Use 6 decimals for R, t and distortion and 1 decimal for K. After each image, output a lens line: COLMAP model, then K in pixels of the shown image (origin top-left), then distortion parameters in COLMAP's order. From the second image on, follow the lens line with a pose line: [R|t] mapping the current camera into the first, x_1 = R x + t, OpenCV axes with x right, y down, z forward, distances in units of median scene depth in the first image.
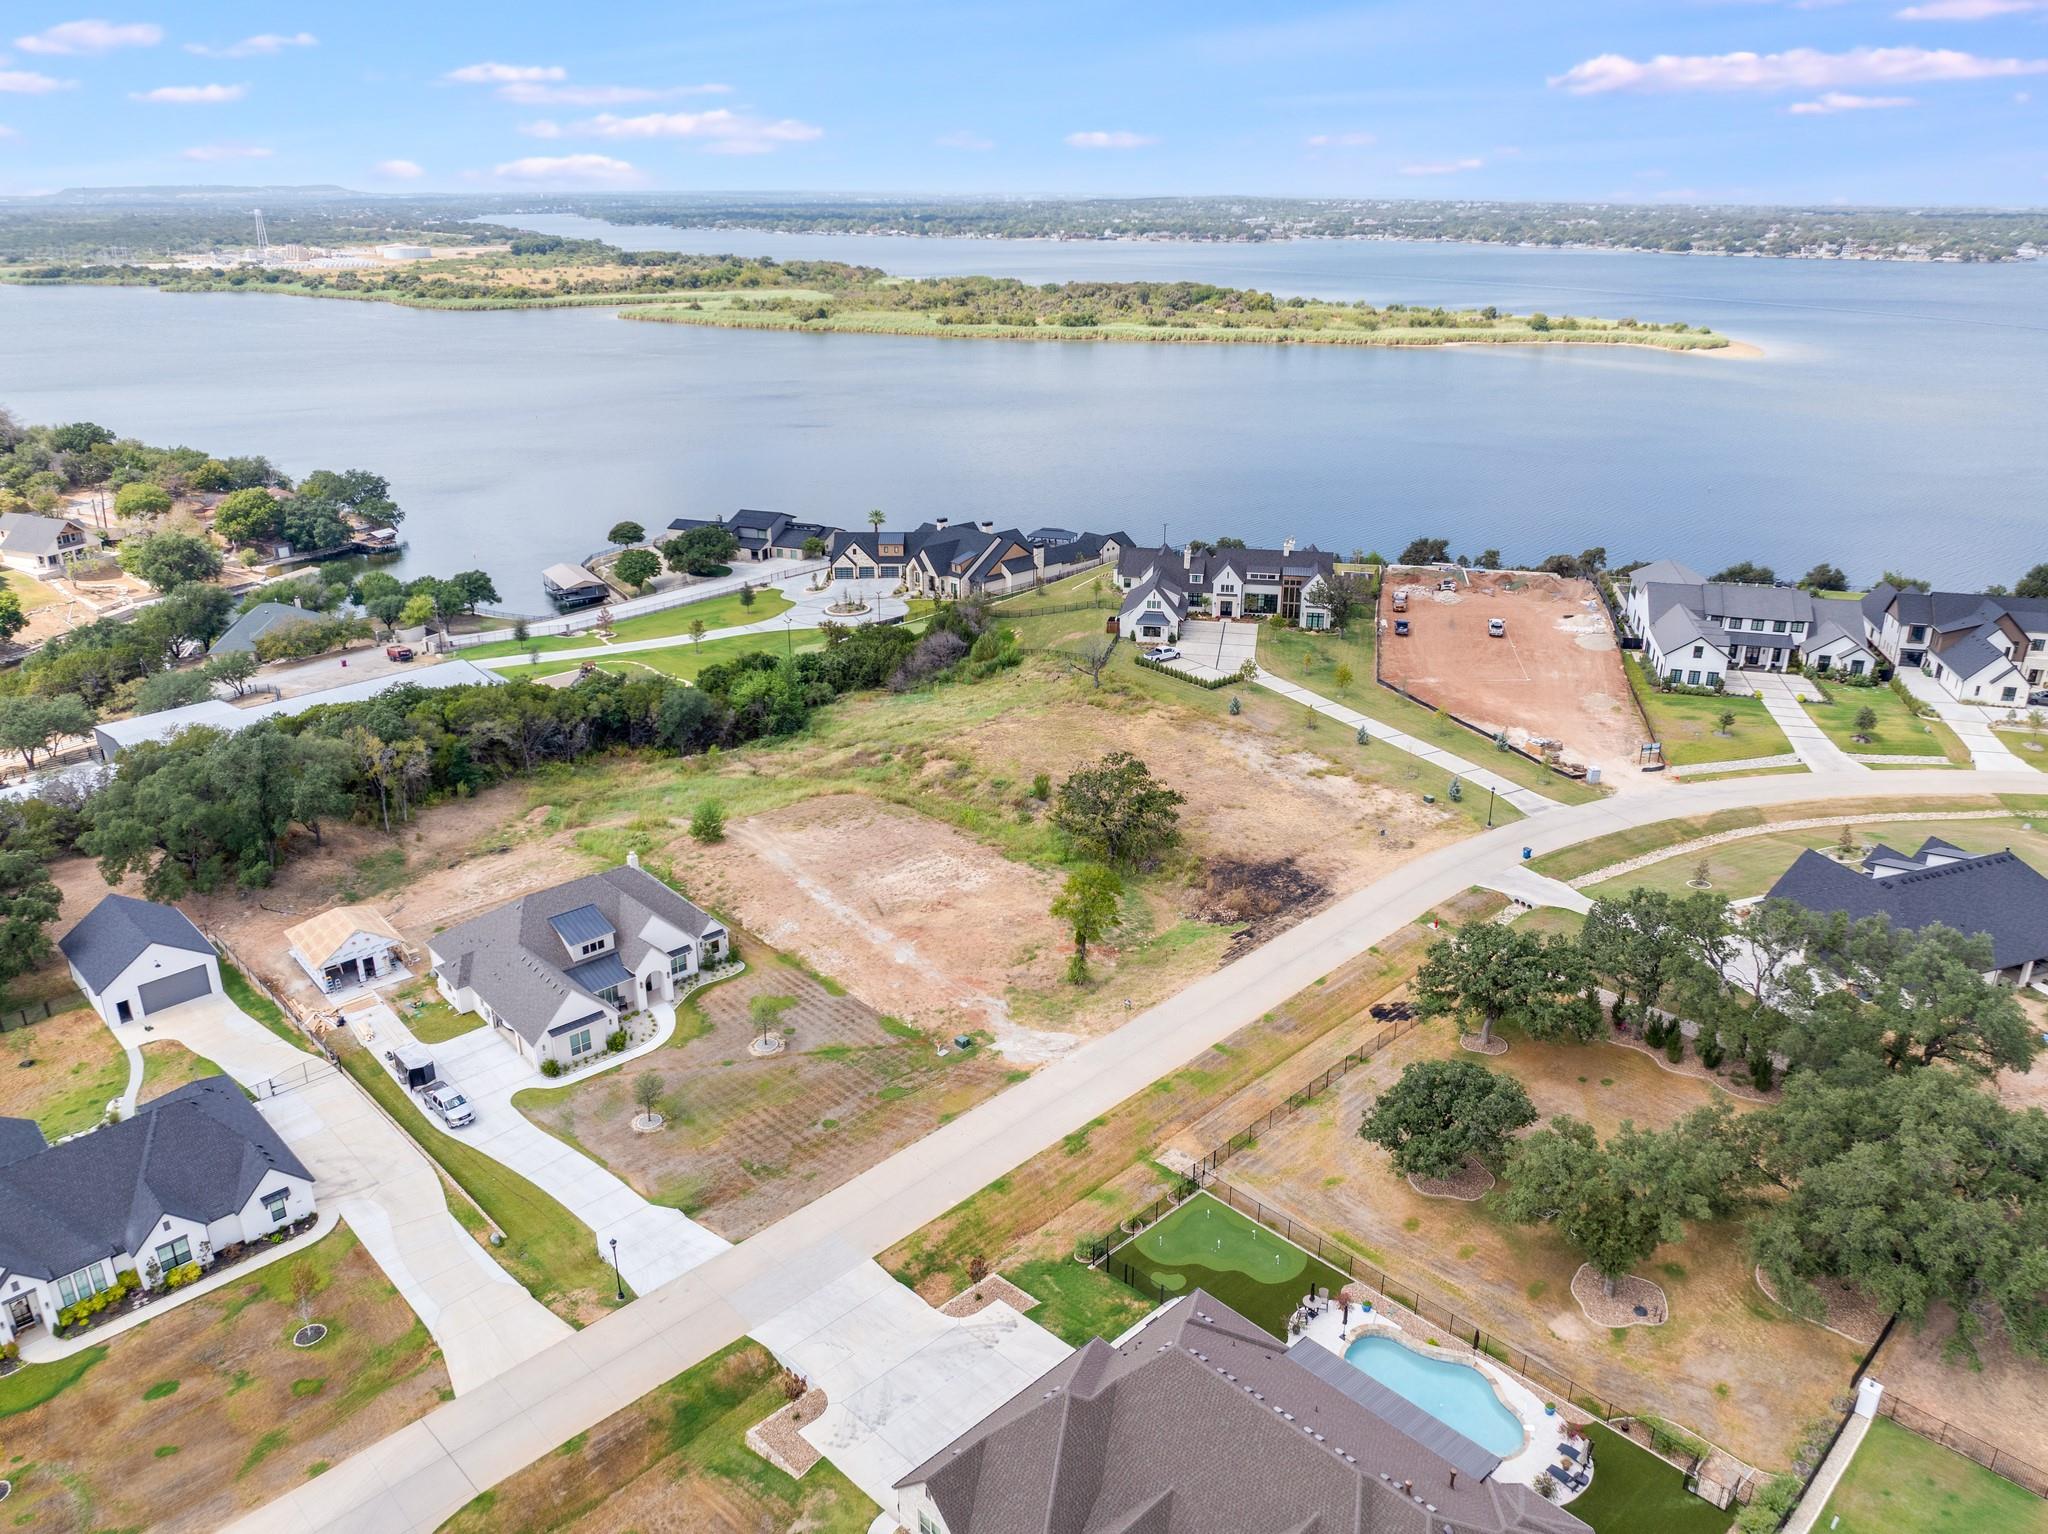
lens RADIAL K [[1446.2, 0, 1015.3], [0, 1446.2, 764.7], [0, 0, 1]] dist [-0.036525, 0.002300]
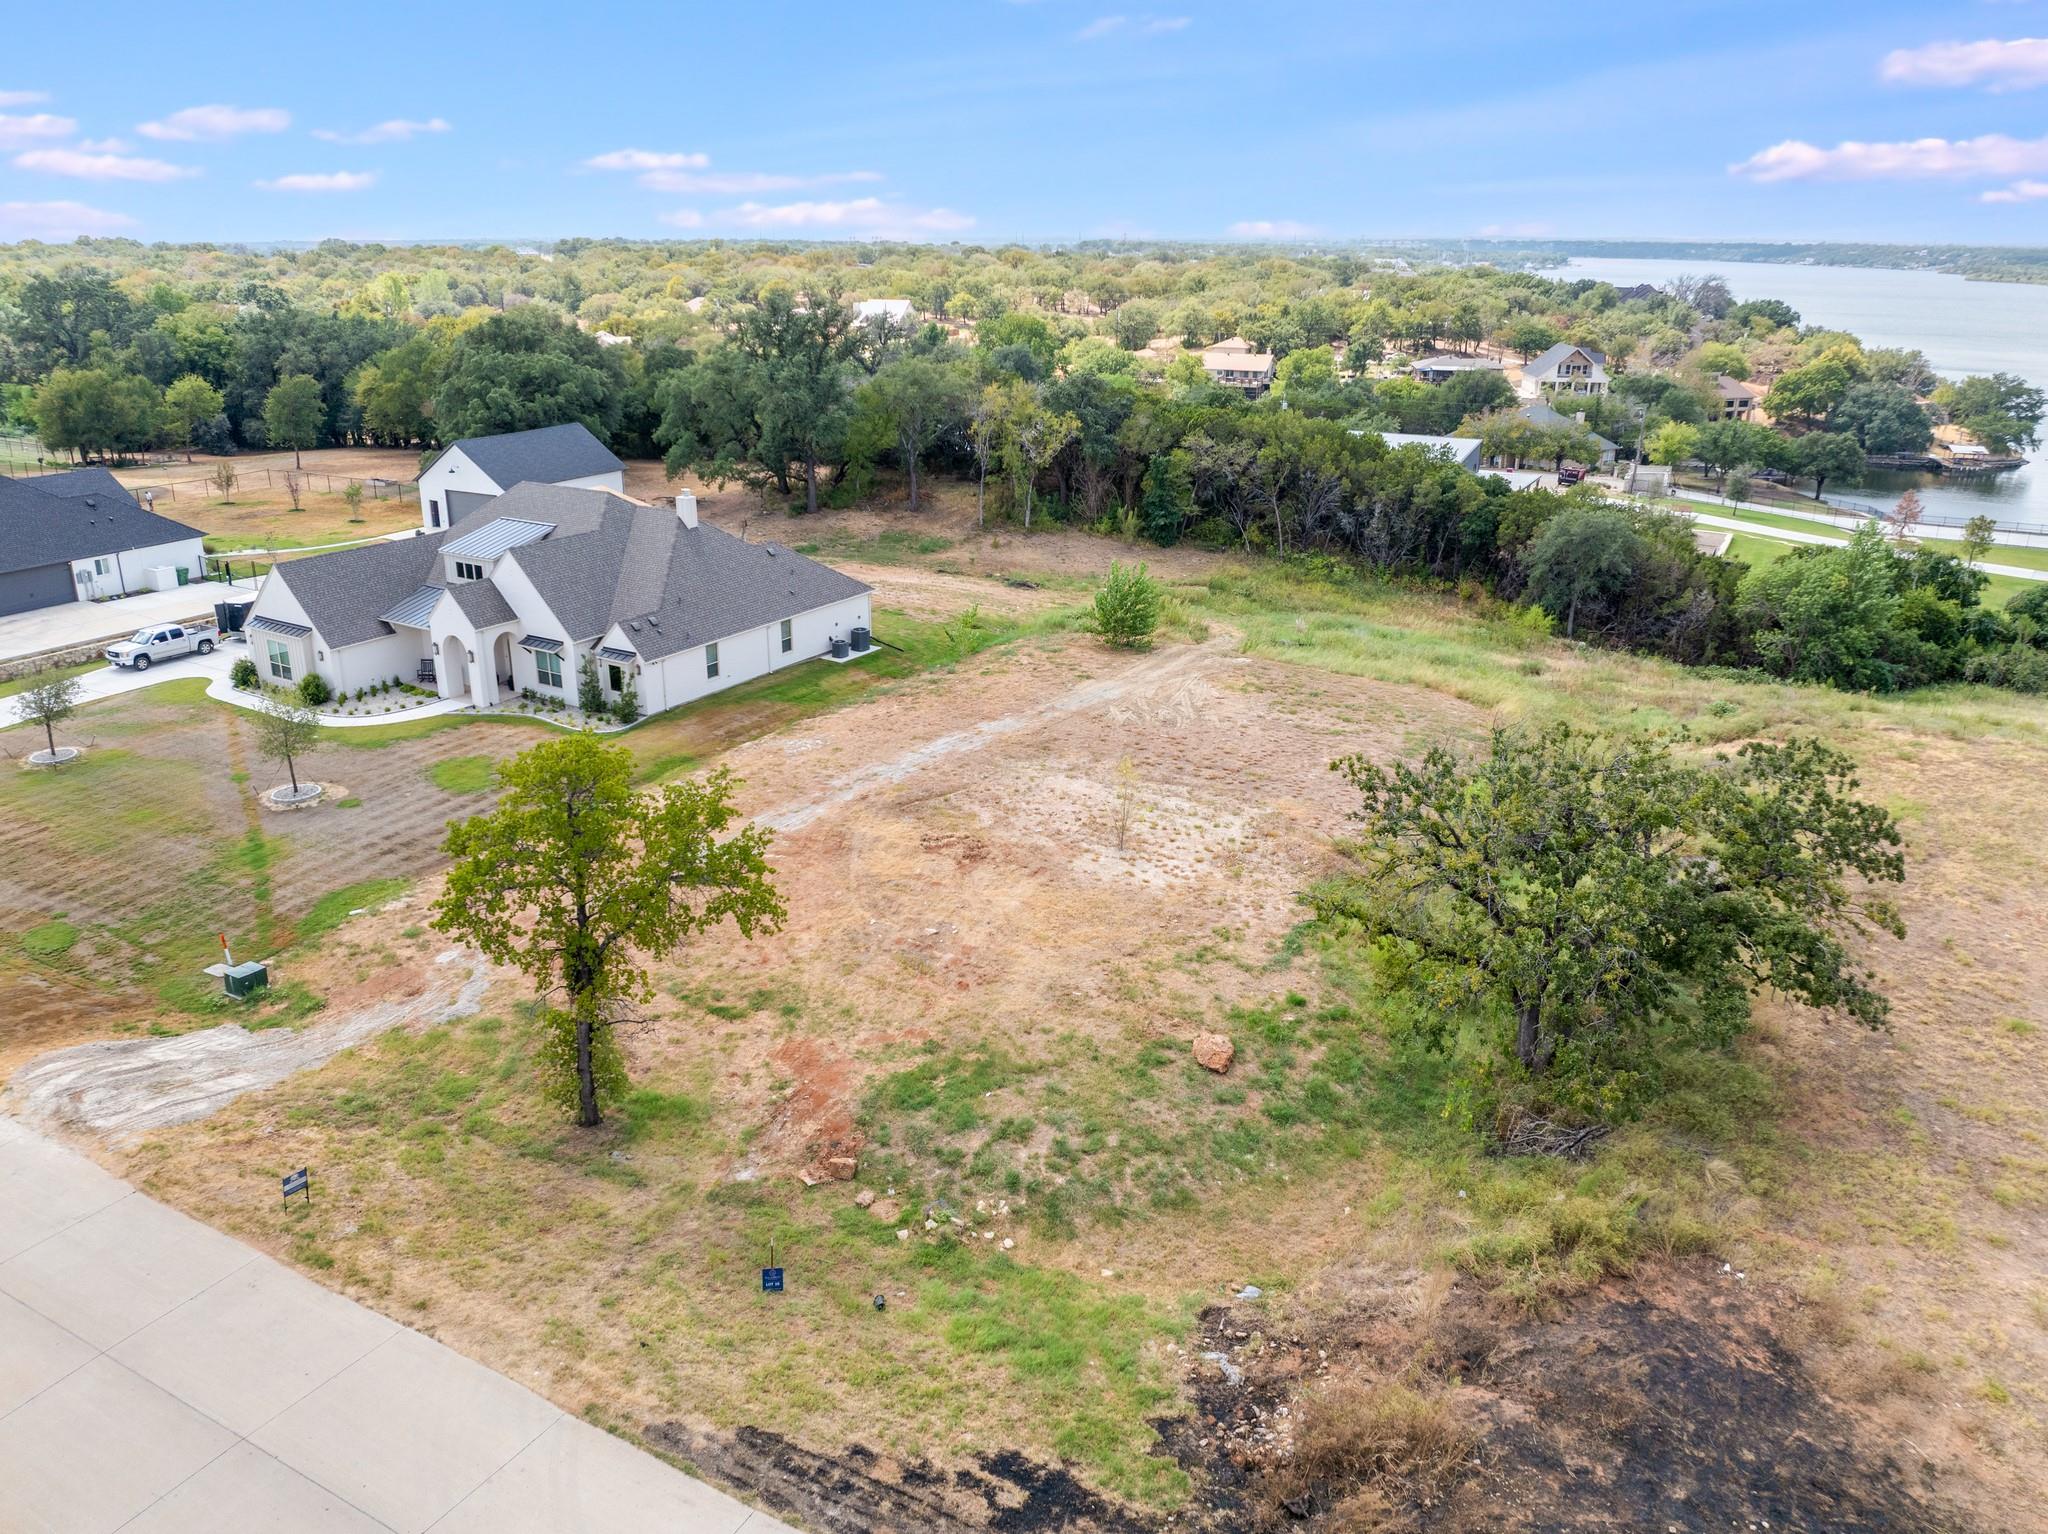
lens RADIAL K [[1446.2, 0, 1015.3], [0, 1446.2, 764.7], [0, 0, 1]] dist [-0.036525, 0.002300]
pose [[0.285832, 0.333037, -0.898547, 0.209755], [-0.359384, 0.906483, 0.221657, -0.008506], [0.888337, 0.259567, 0.378790, 0.636573]]
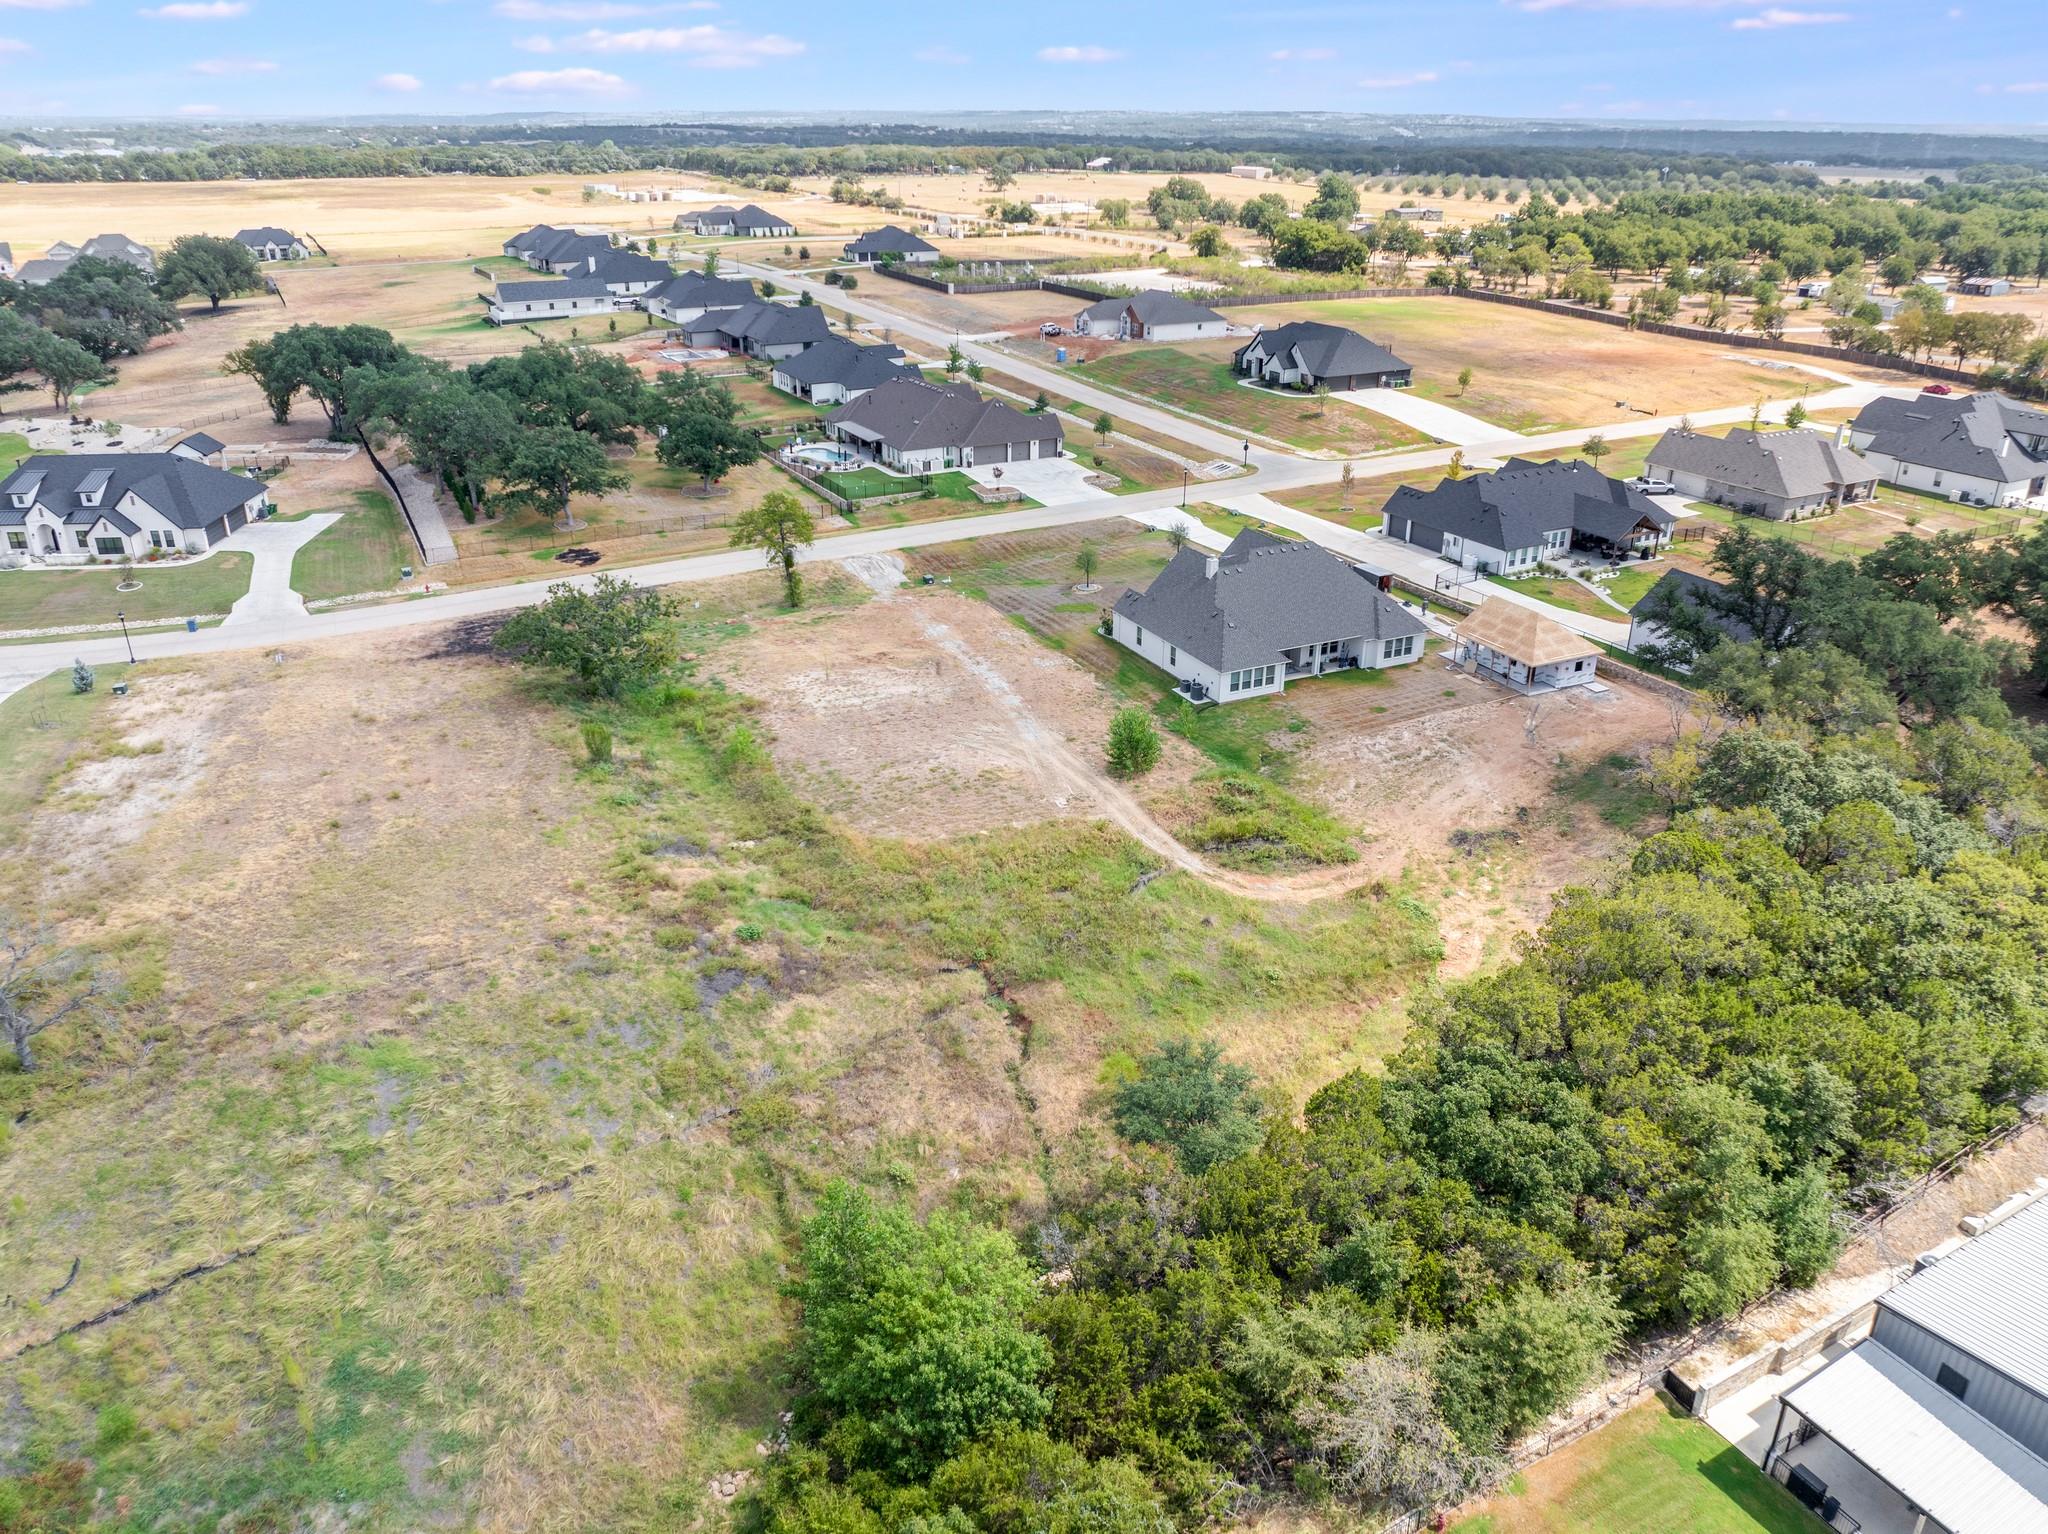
lens RADIAL K [[1449.0, 0, 1024.0], [0, 1449.0, 767.0], [0, 0, 1]] dist [-0.042380, 0.005638]
pose [[-0.963742, -0.113181, 0.241644, -0.263652], [0.095728, 0.698657, 0.709024, -0.341009], [-0.249074, 0.706448, -0.662490, 1.177896]]
